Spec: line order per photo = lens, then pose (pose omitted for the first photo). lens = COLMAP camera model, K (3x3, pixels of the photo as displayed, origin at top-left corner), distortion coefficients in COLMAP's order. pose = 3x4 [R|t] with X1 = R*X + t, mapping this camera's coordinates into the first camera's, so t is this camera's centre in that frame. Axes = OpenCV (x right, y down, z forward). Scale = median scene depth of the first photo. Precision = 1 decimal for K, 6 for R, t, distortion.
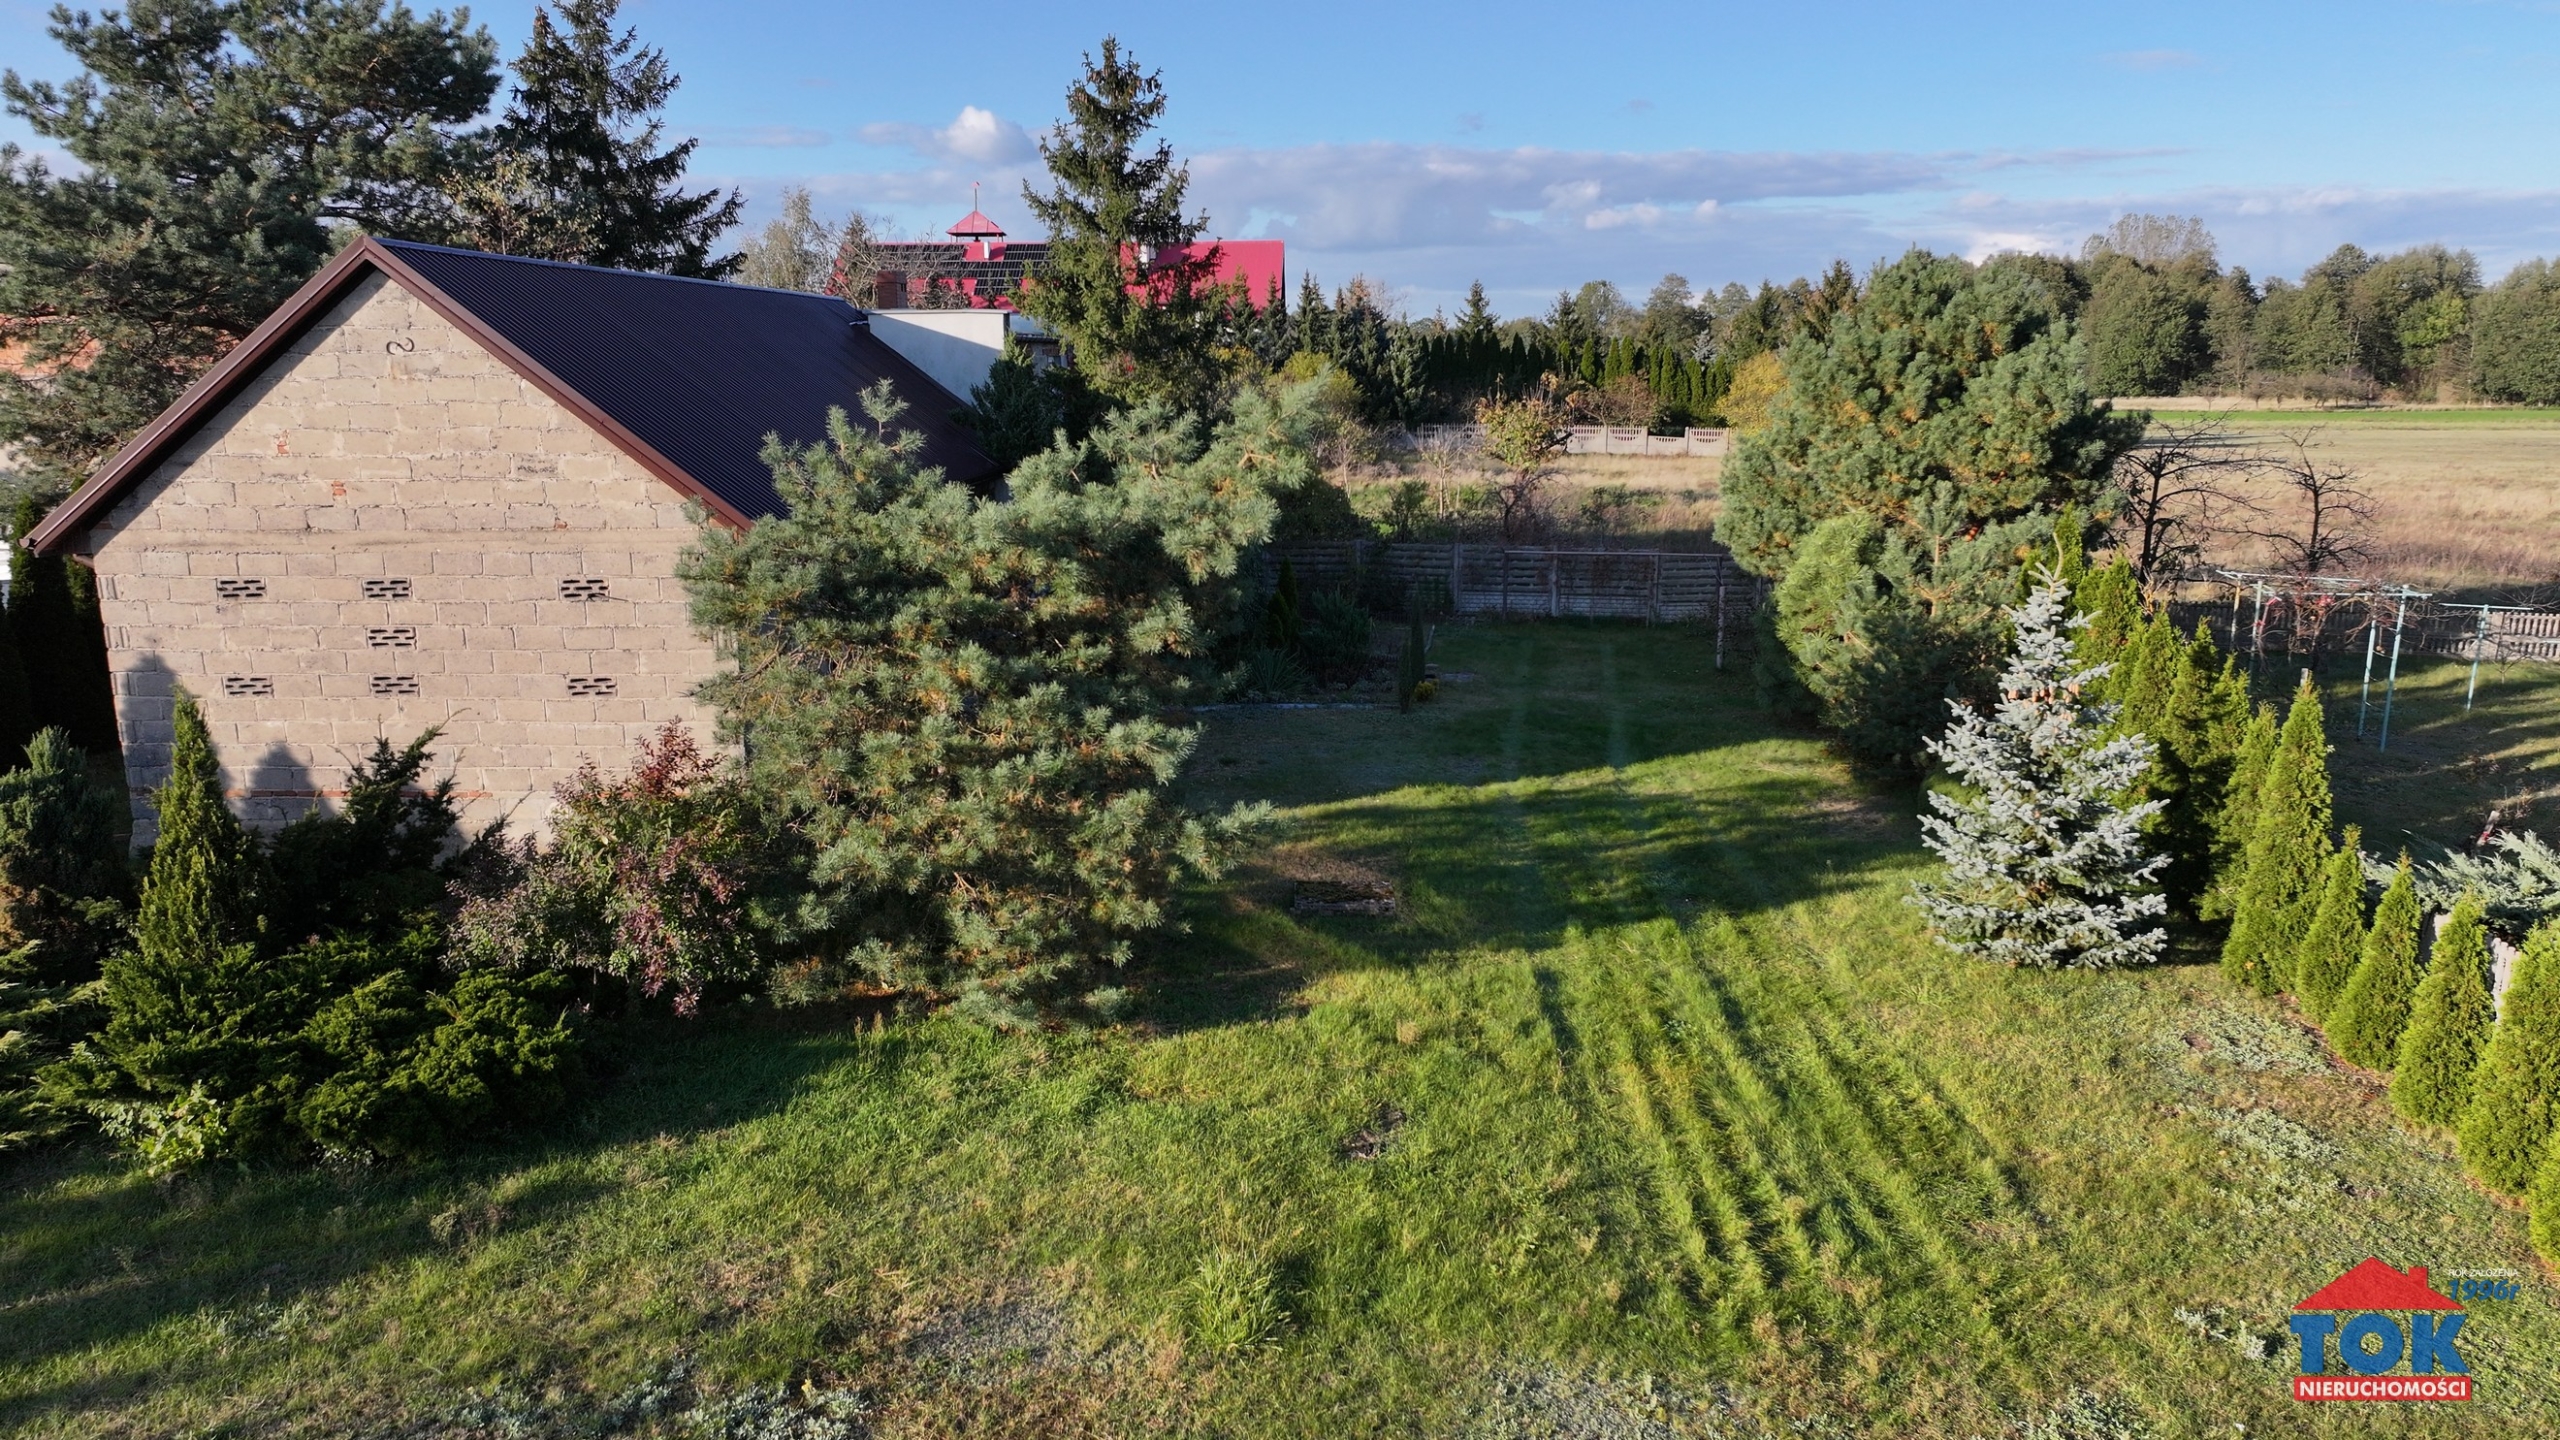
lens RADIAL K [[1798.5, 0, 1276.4], [0, 1798.5, 710.8], [0, 0, 1]] dist [0.001829, 0.013848]
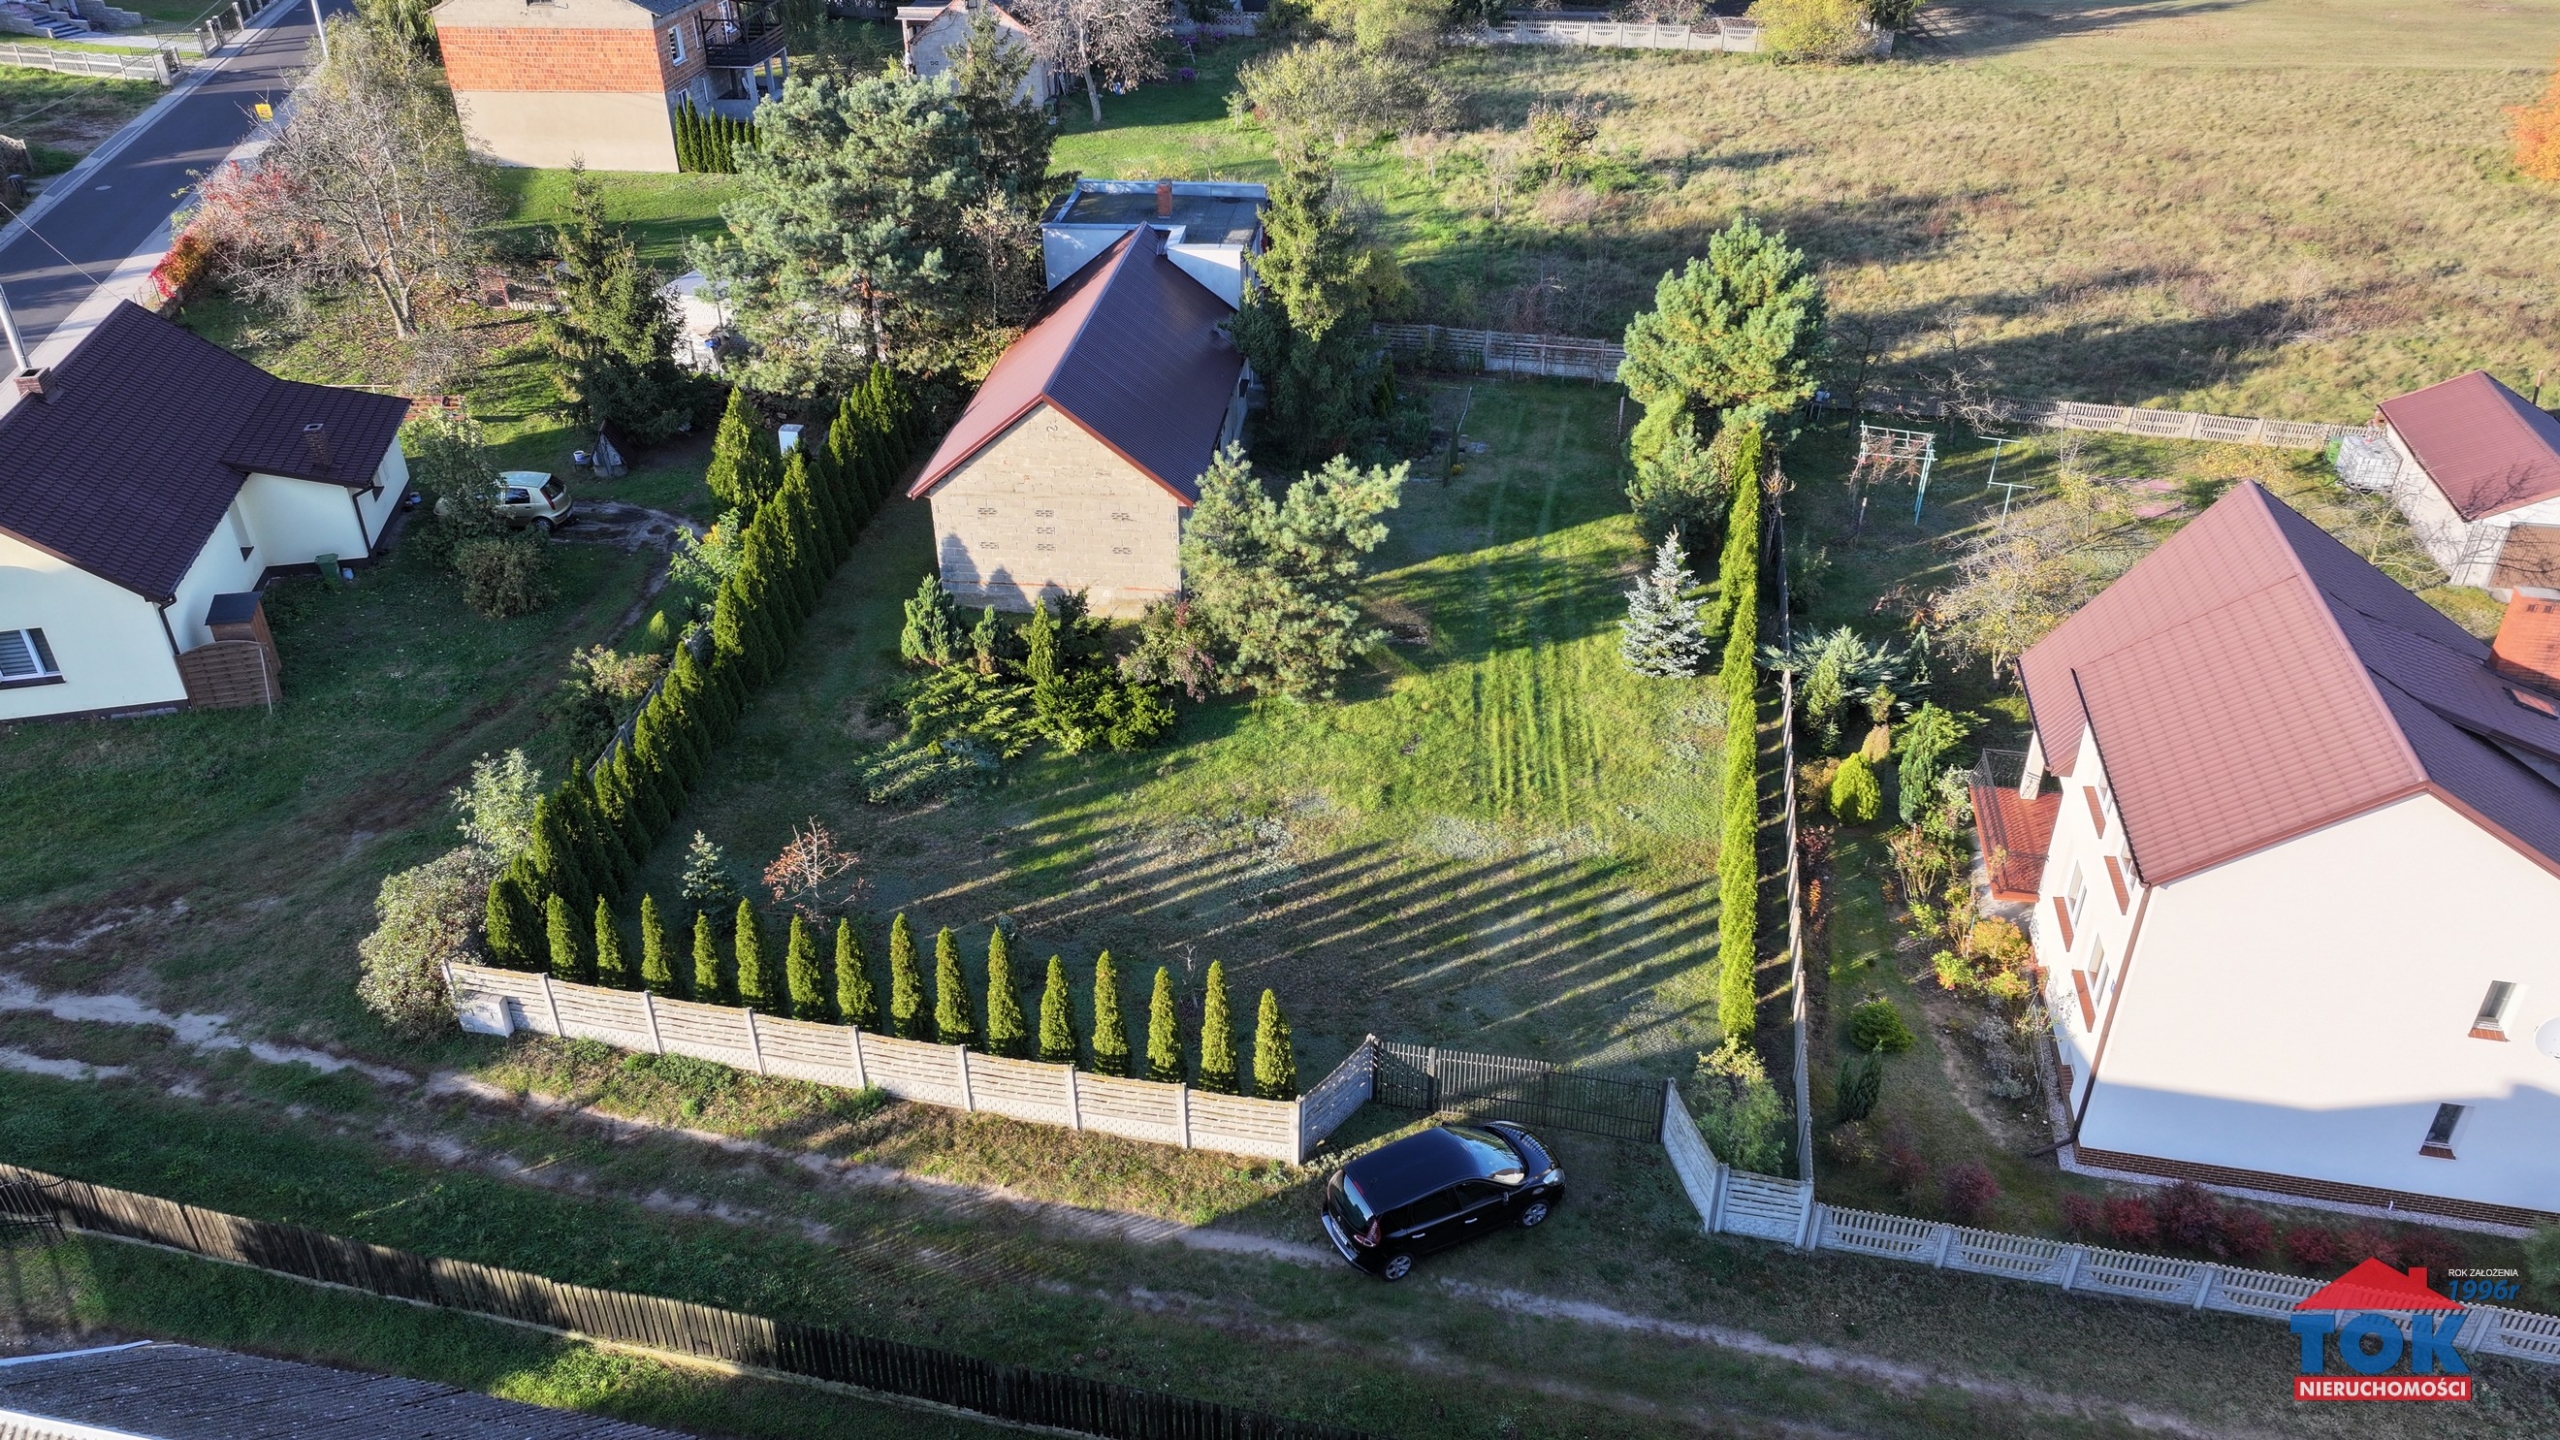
lens RADIAL K [[1798.5, 0, 1282.7], [0, 1798.5, 722.0], [0, 0, 1]] dist [0.001829, 0.013848]
pose [[0.998974, 0.024824, -0.037874, -0.052101], [-0.010171, 0.937985, 0.346527, -0.836179], [0.044127, -0.345786, 0.937275, -1.852243]]
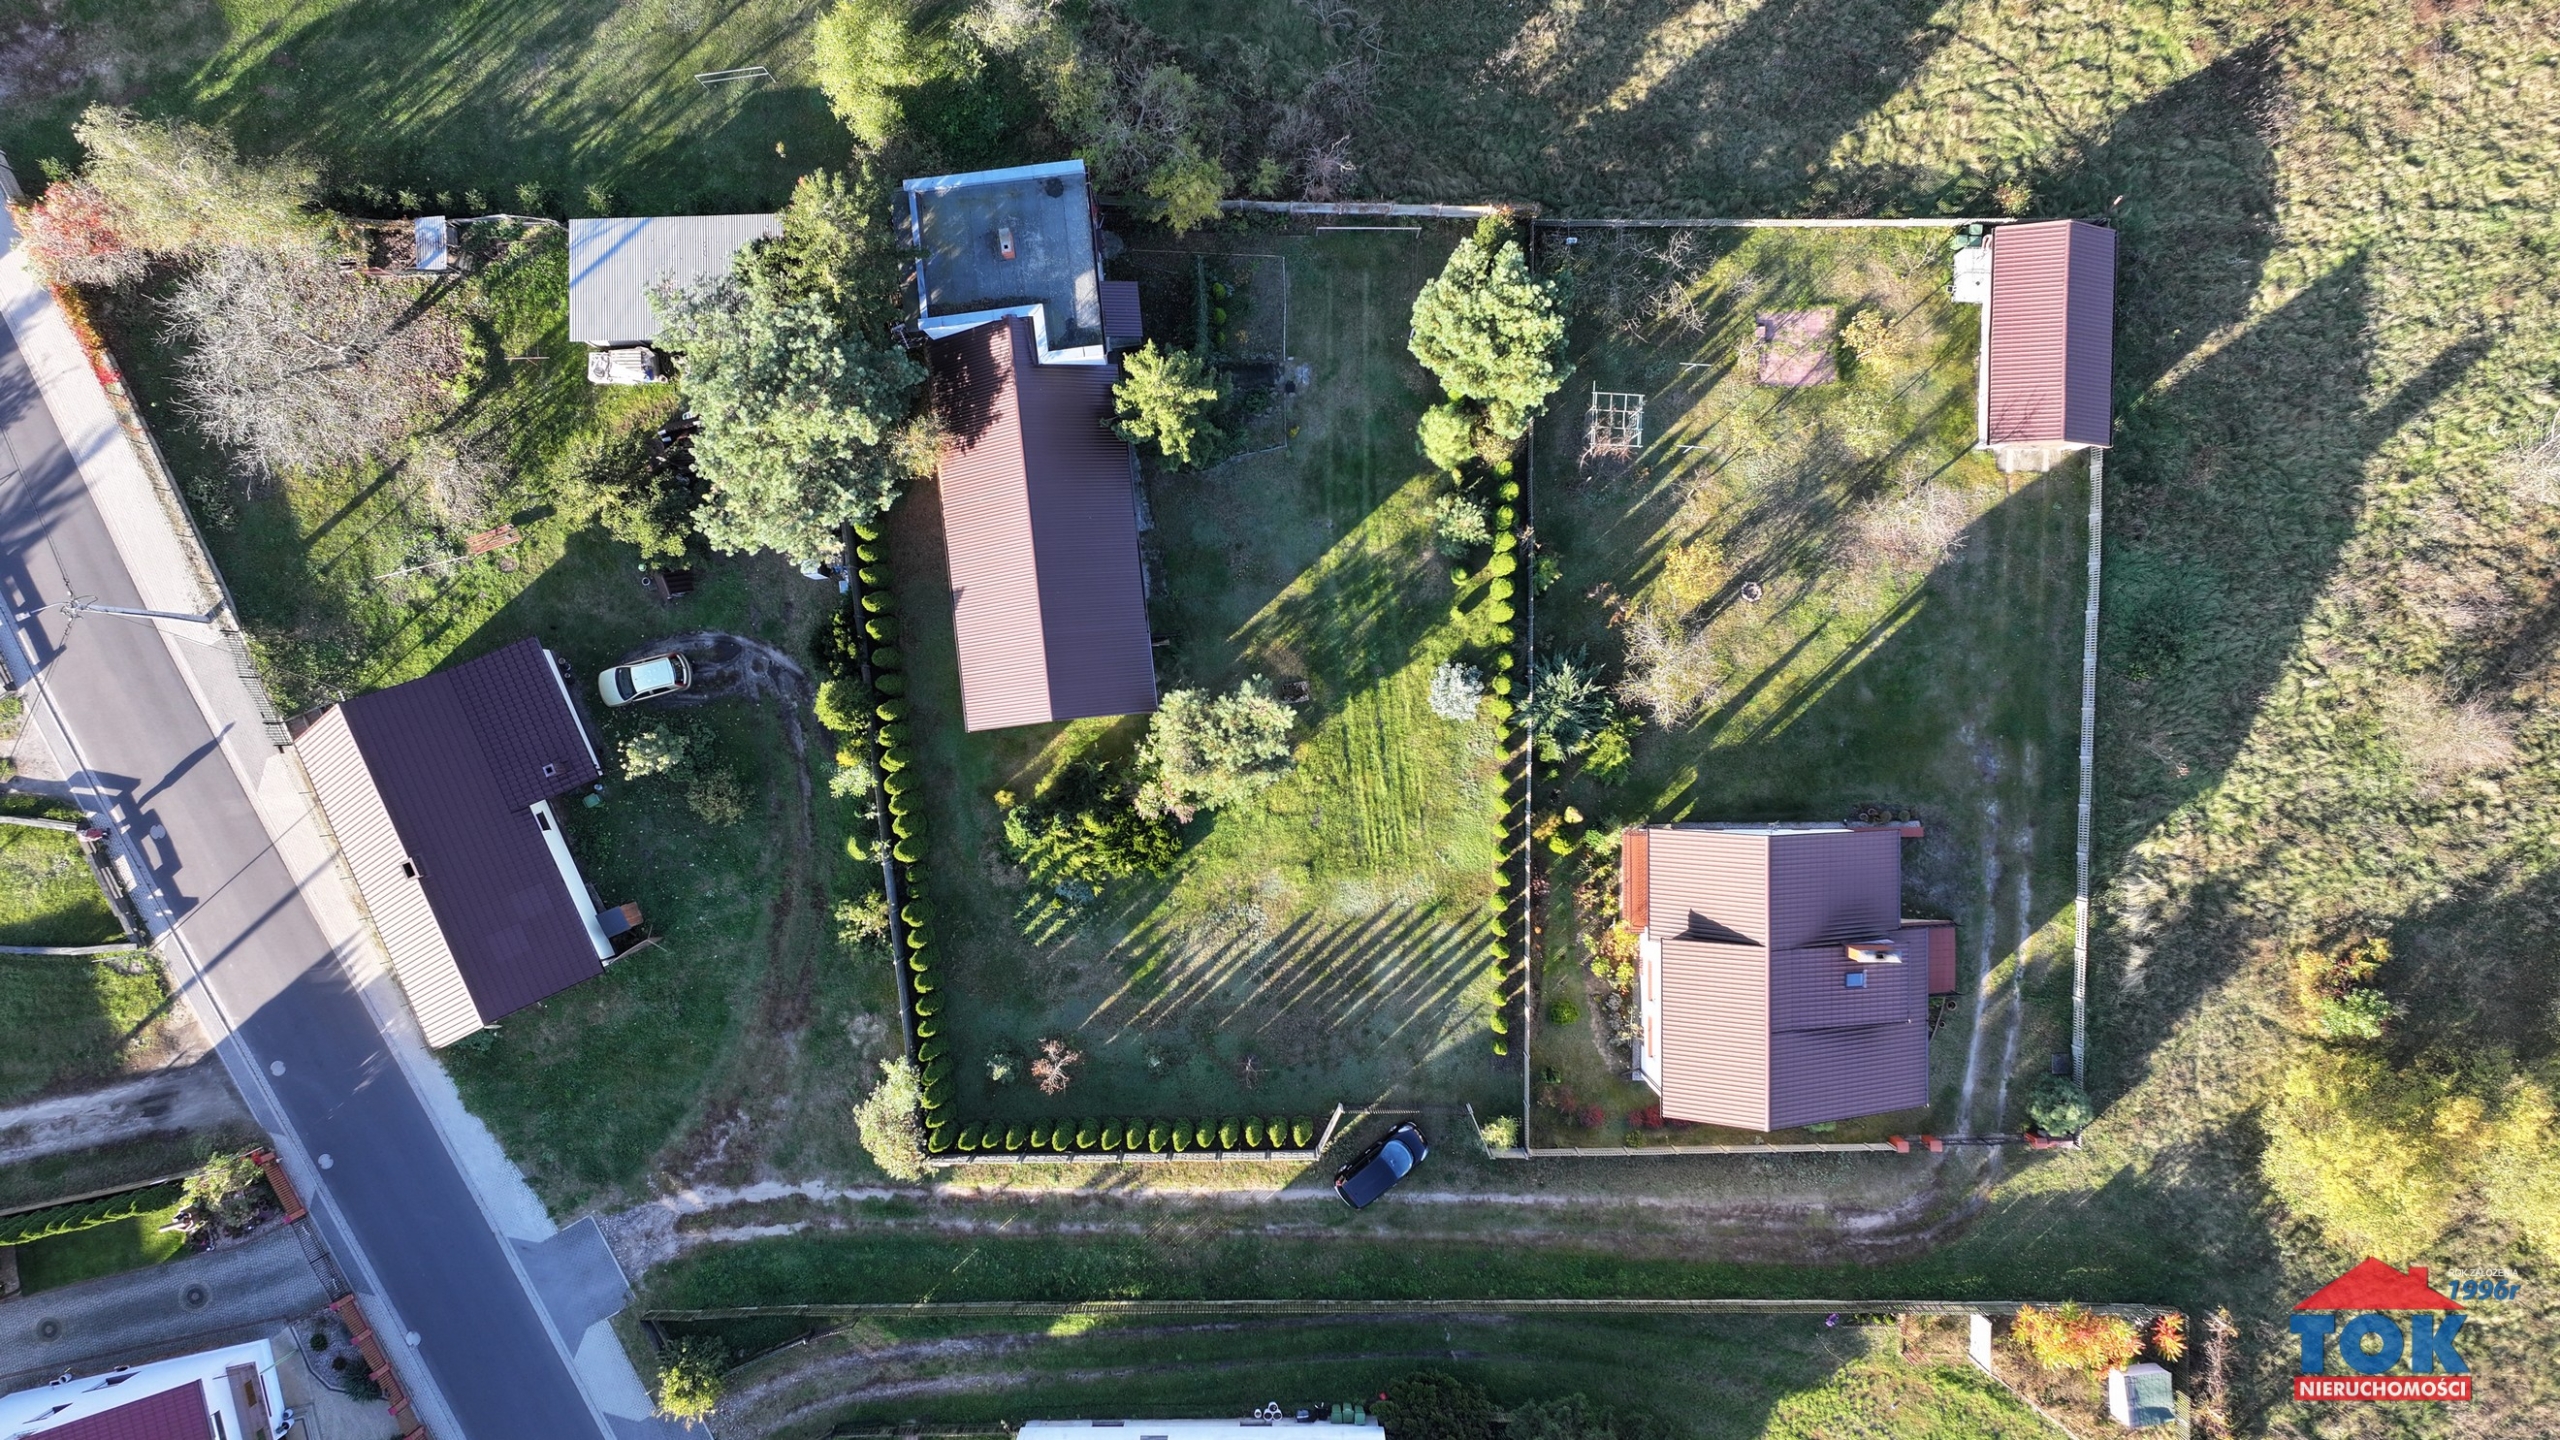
lens RADIAL K [[1798.5, 0, 1277.7], [0, 1798.5, 727.9], [0, 0, 1]] dist [0.001829, 0.013848]
pose [[0.986490, -0.163803, 0.002272, -0.028292], [0.028008, 0.182308, 0.982842, -4.784361], [-0.161407, -0.969501, 0.184433, 0.203804]]
